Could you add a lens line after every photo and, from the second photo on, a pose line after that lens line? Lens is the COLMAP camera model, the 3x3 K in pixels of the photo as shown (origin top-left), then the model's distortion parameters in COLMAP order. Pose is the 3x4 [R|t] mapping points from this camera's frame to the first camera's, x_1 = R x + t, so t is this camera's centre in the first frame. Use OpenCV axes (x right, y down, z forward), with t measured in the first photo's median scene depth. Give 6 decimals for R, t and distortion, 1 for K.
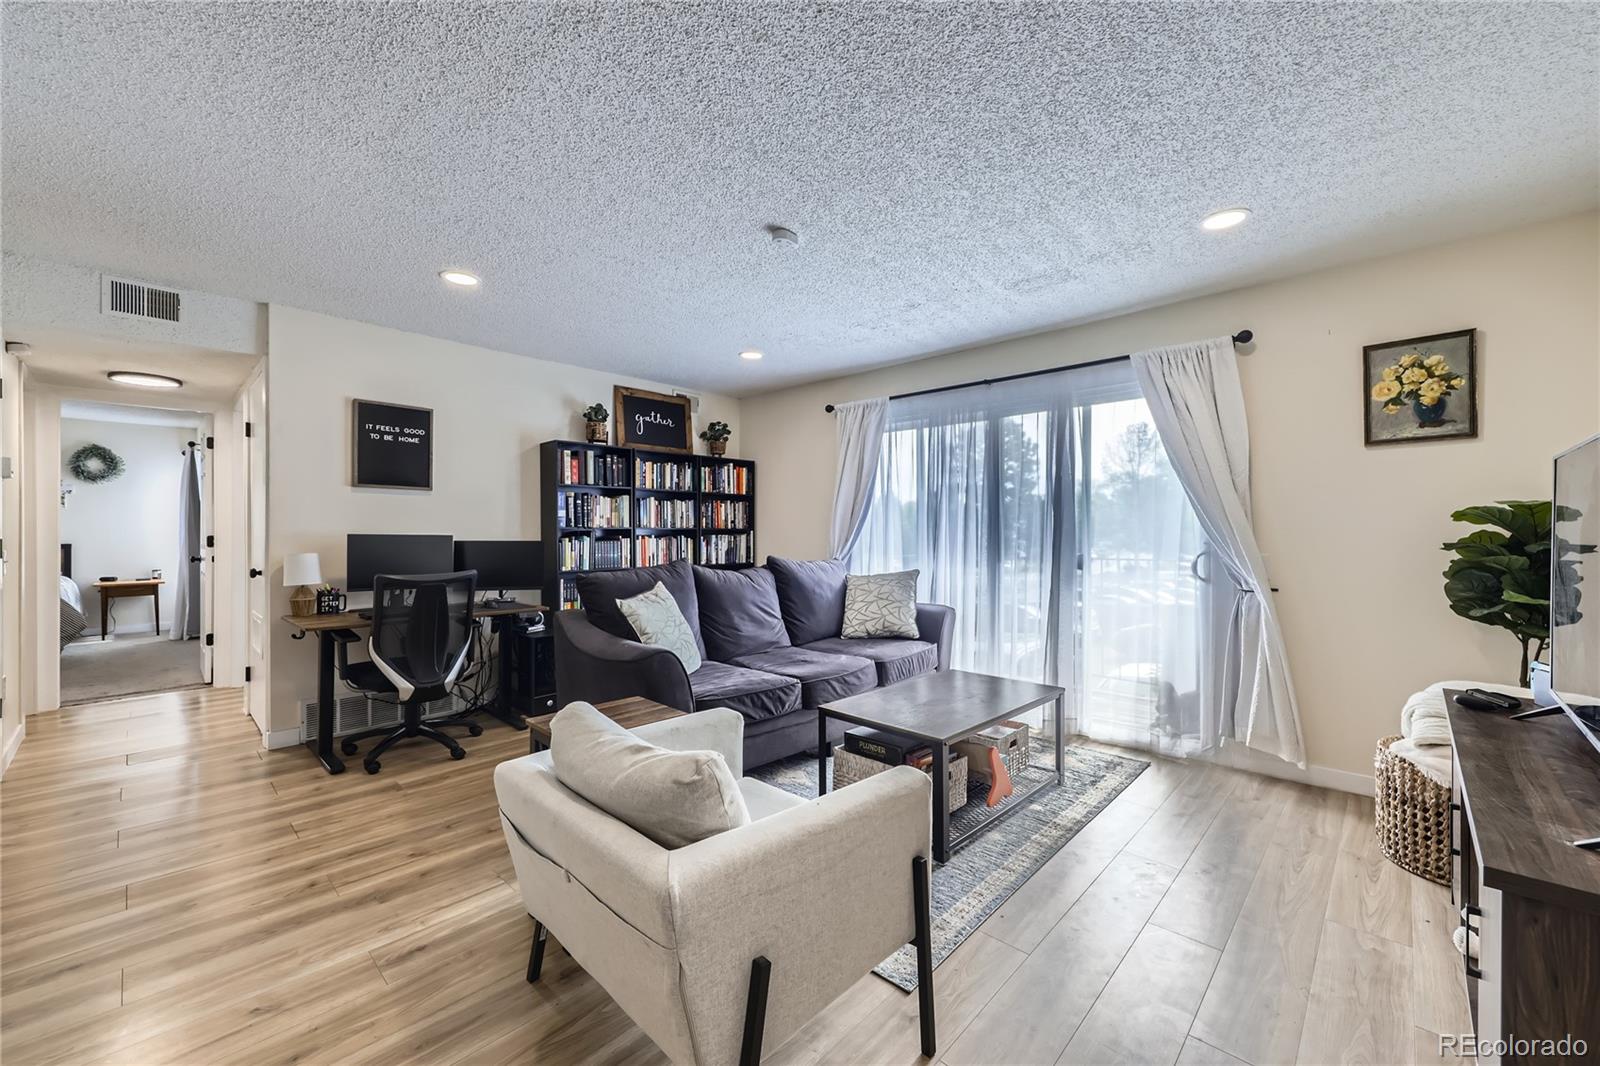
lens RADIAL K [[630.2, 0, 797.1], [0, 630.2, 527.8], [0, 0, 1]] dist [0.010000, -0.000150]
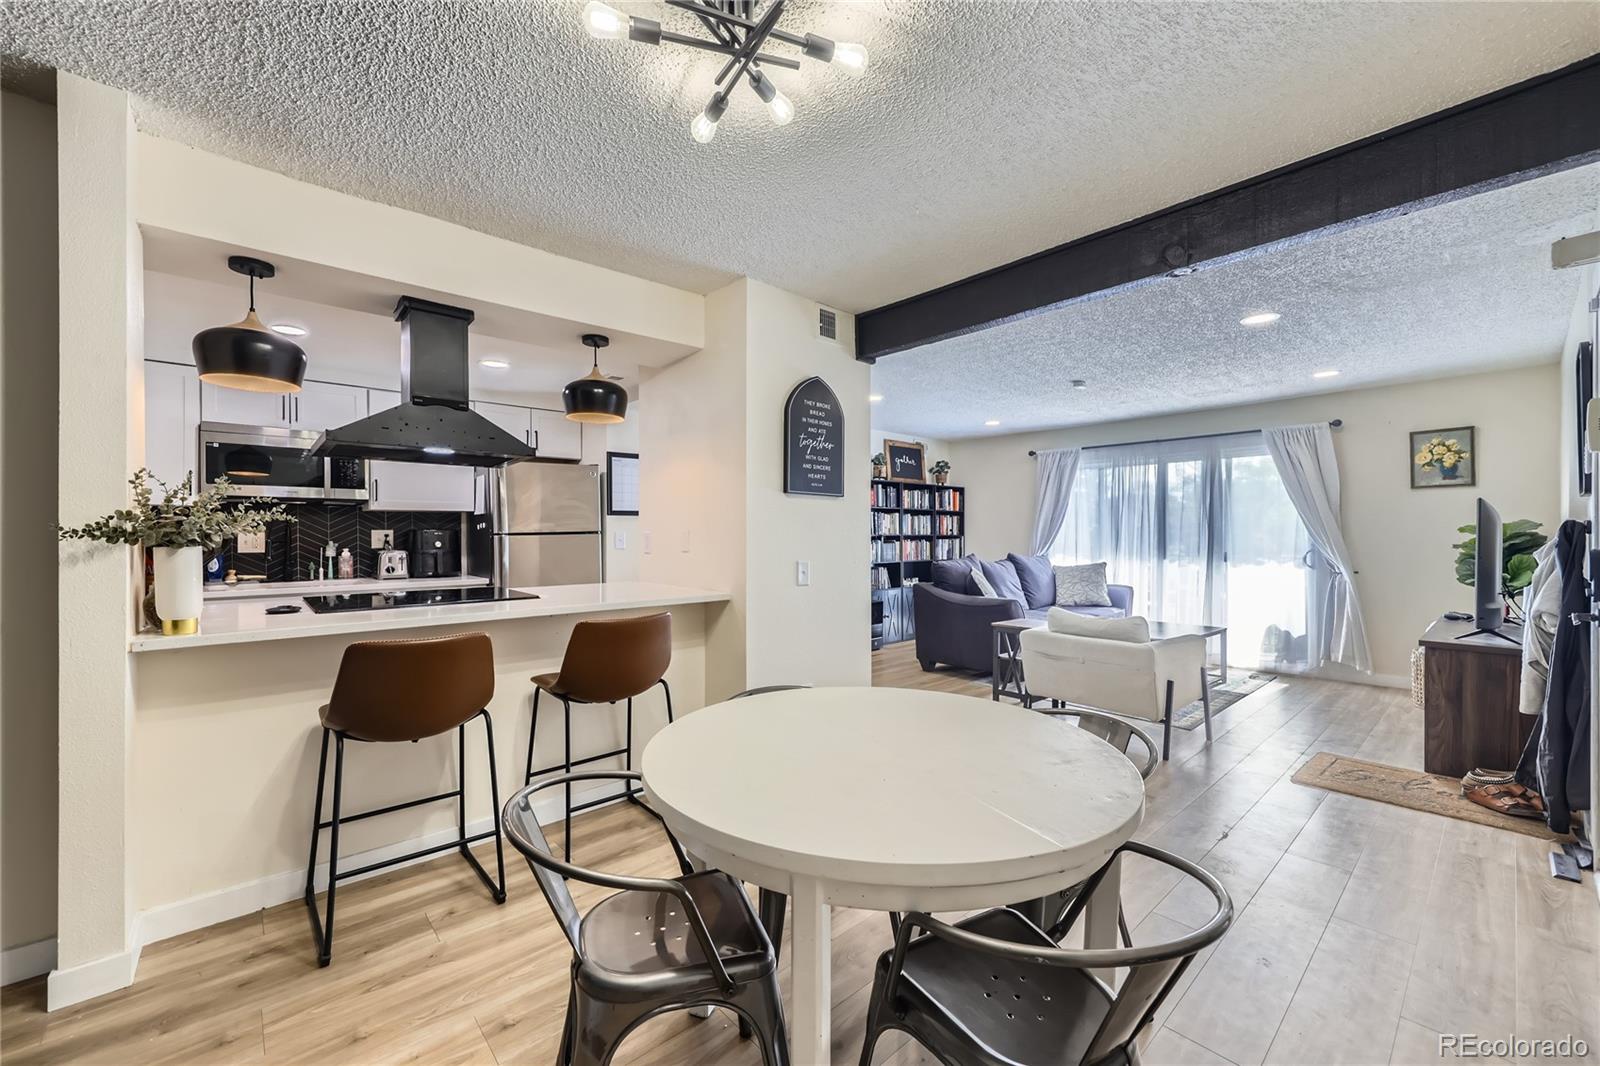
lens RADIAL K [[636.0, 0, 793.0], [0, 636.0, 531.8], [0, 0, 1]] dist [0.010362, 0.000037]
pose [[0.996393, 0.003617, -0.084786, -0.409306], [-0.004027, 0.999981, -0.004664, 0.002527], [0.084767, 0.004988, 0.996388, -0.568803]]
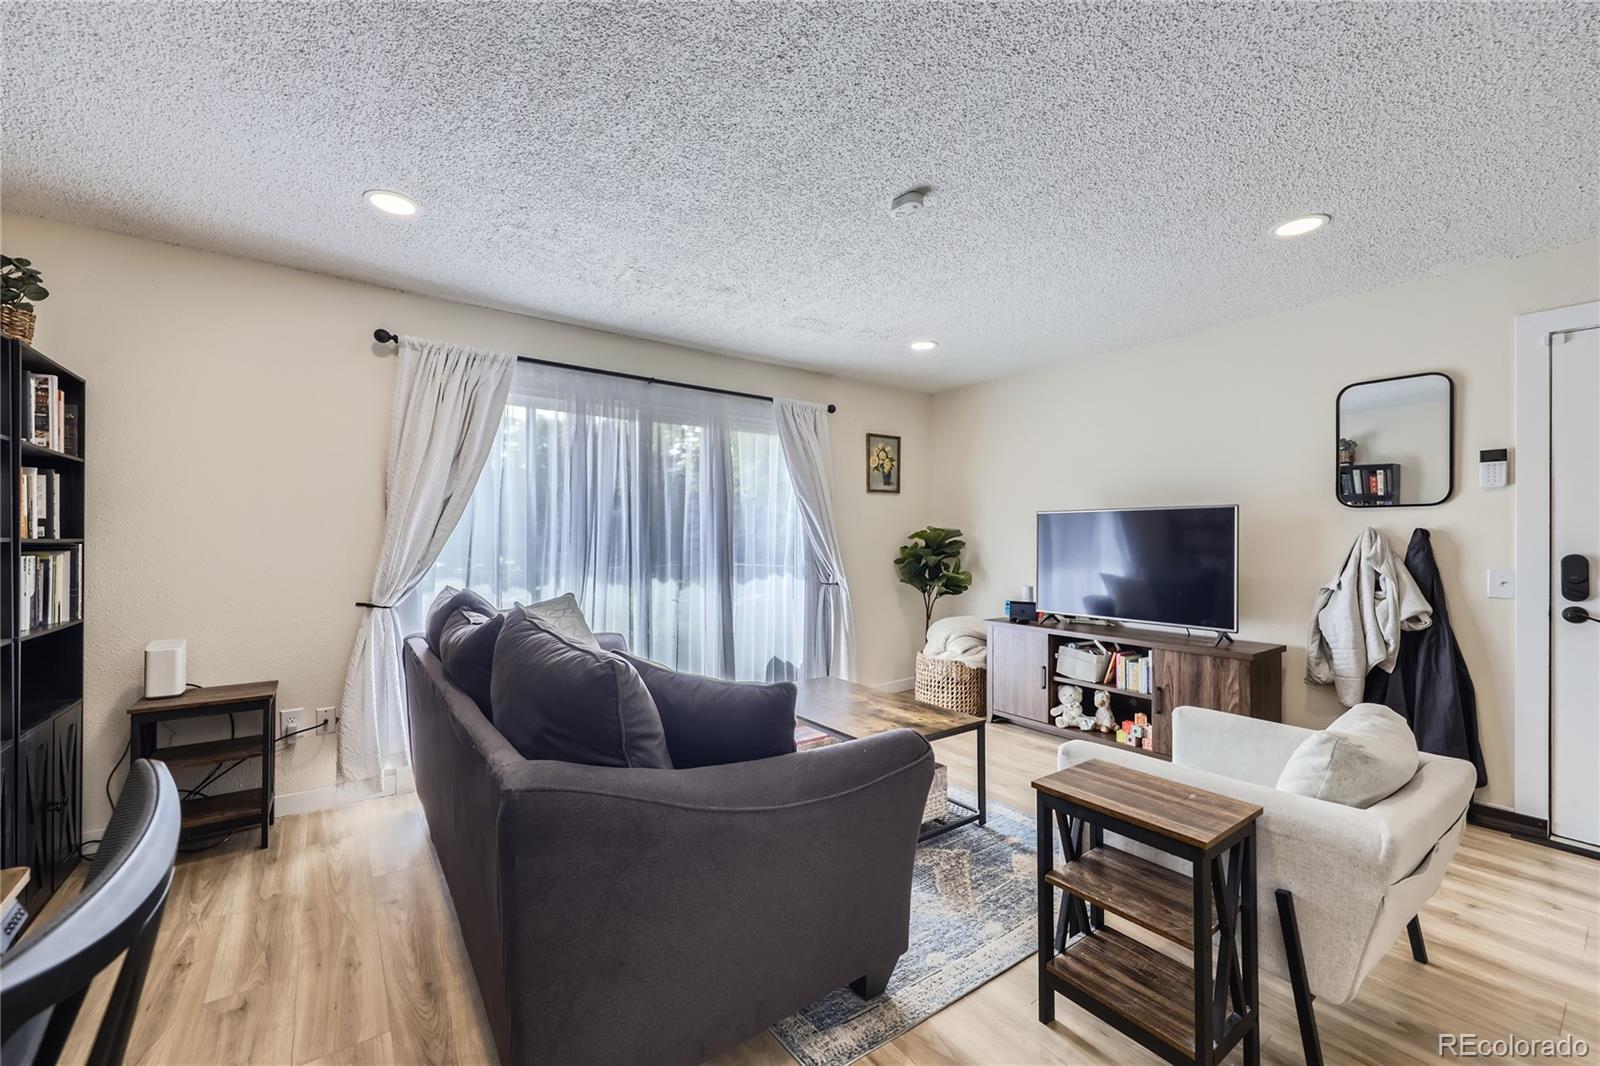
lens RADIAL K [[636.0, 0, 793.0], [0, 636.0, 531.8], [0, 0, 1]] dist [0.010362, 0.000037]
pose [[0.176929, 0.014770, 0.984113, -0.507717], [-0.002474, 0.999891, -0.014562, 0.001497], [-0.984221, 0.000141, 0.176946, 0.564159]]
